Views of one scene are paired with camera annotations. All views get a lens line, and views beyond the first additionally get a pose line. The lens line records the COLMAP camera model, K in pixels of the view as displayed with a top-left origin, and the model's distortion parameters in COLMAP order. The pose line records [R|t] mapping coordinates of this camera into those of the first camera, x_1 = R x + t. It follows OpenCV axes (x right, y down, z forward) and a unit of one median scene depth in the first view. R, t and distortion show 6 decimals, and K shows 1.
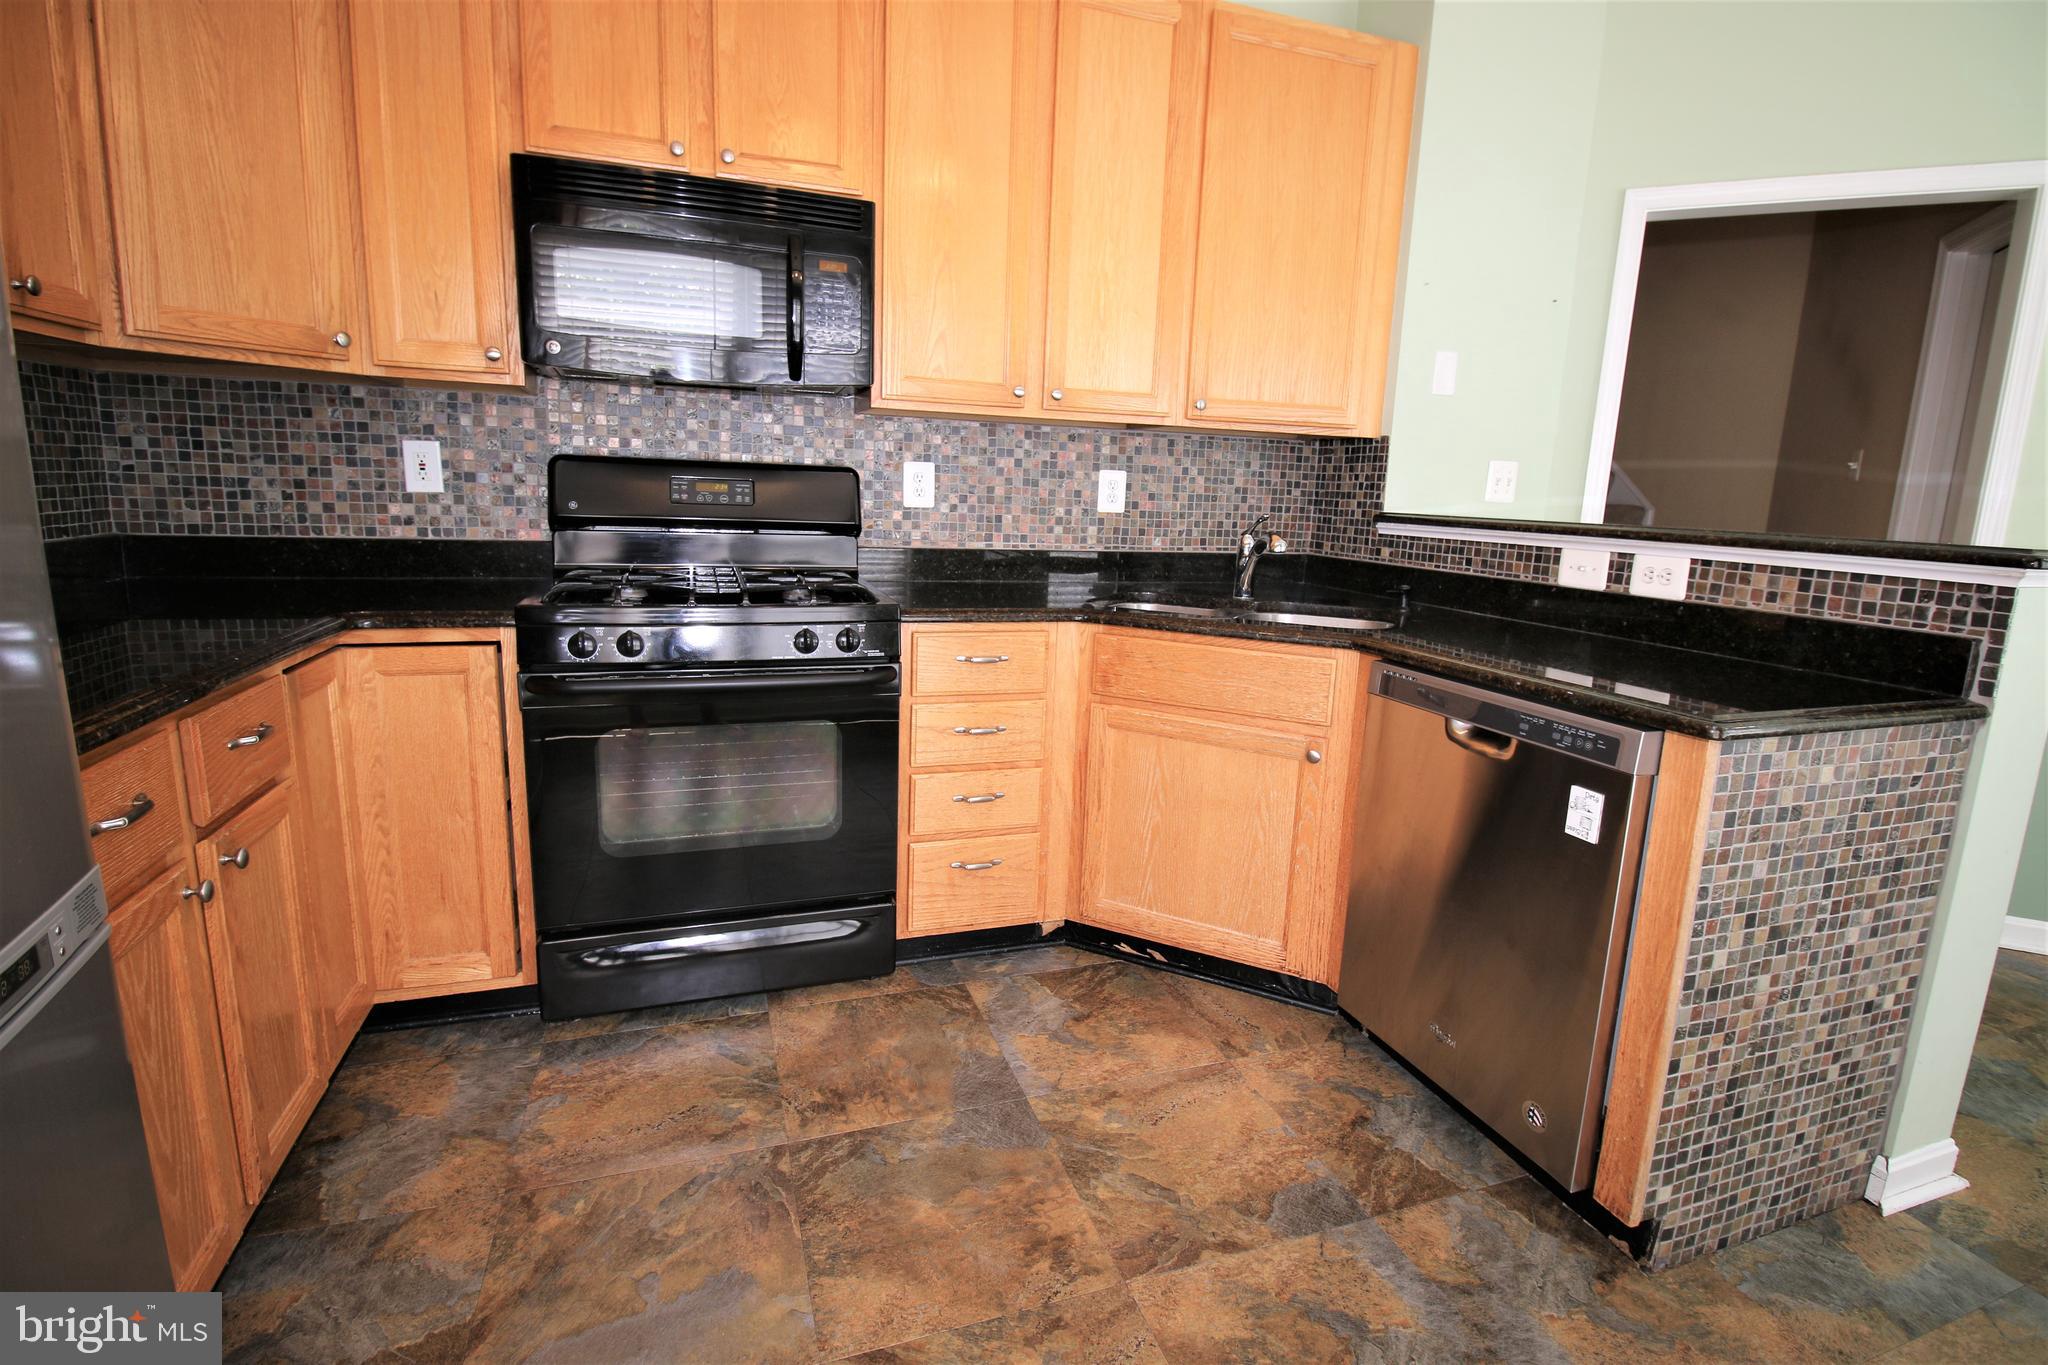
lens RADIAL K [[949.2, 0, 1032.4], [0, 949.2, 661.5], [0, 0, 1]] dist [0.001390, -0.014510]
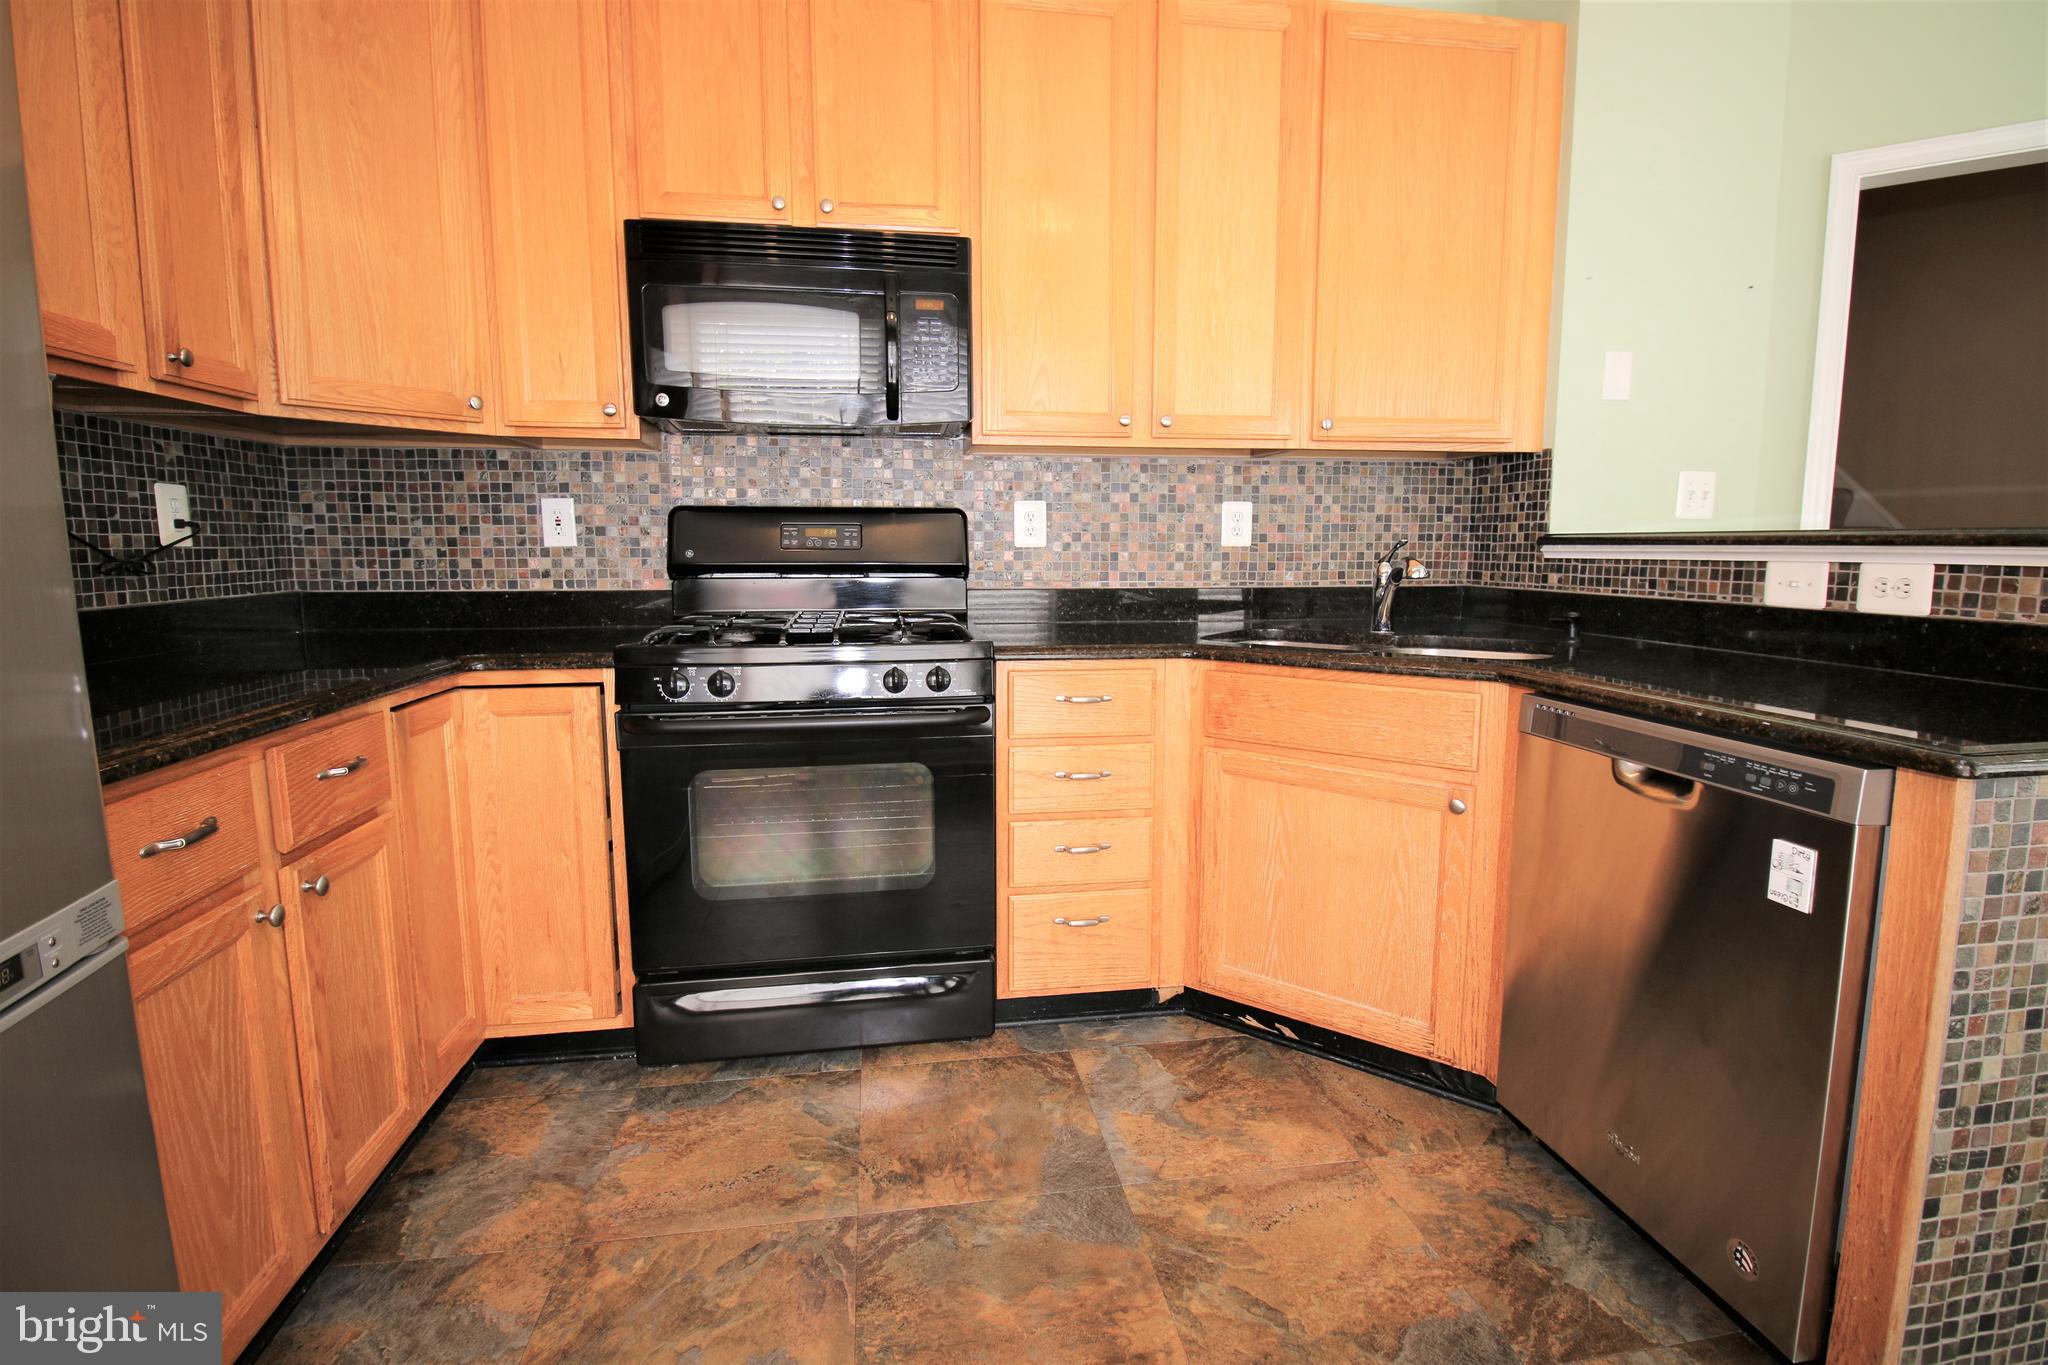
lens RADIAL K [[949.2, 0, 1032.4], [0, 949.2, 661.5], [0, 0, 1]] dist [0.001390, -0.014510]
pose [[0.983622, -0.016085, -0.179525, 0.070020], [0.004864, 0.998016, -0.062768, 0.019869], [0.180179, 0.060866, 0.981749, 0.067729]]
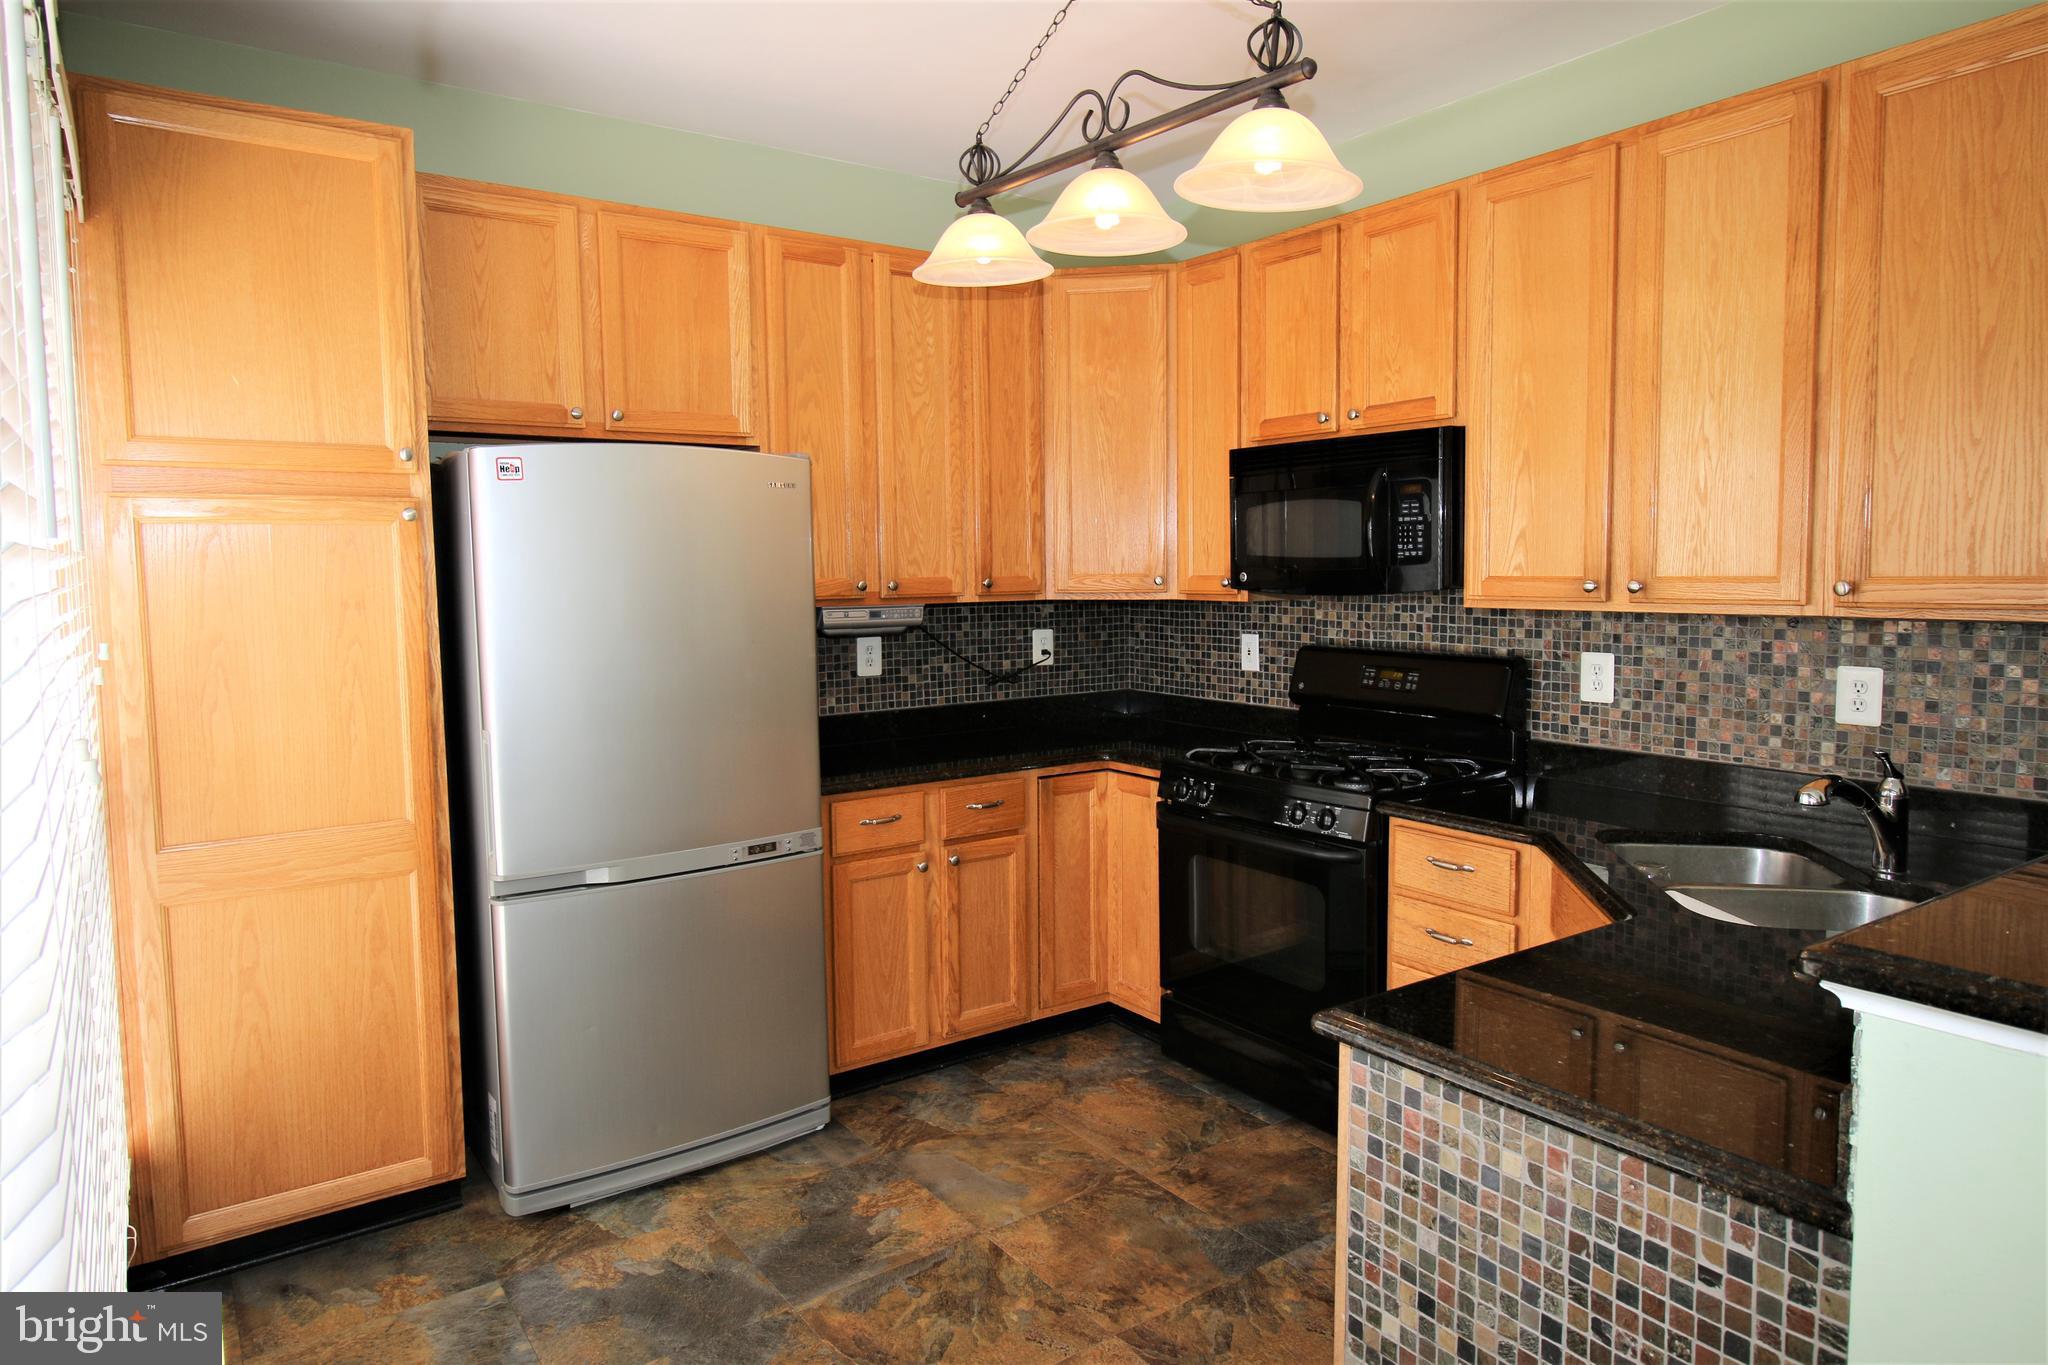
lens RADIAL K [[1276.7, 0, 1014.8], [0, 1276.7, 653.8], [0, 0, 1]] dist [-0.000642, -0.000831]
pose [[0.257988, 0.030325, -0.965672, 1.147691], [-0.154062, 0.988009, -0.010133, -0.141102], [0.953786, 0.151388, 0.259566, 0.199797]]
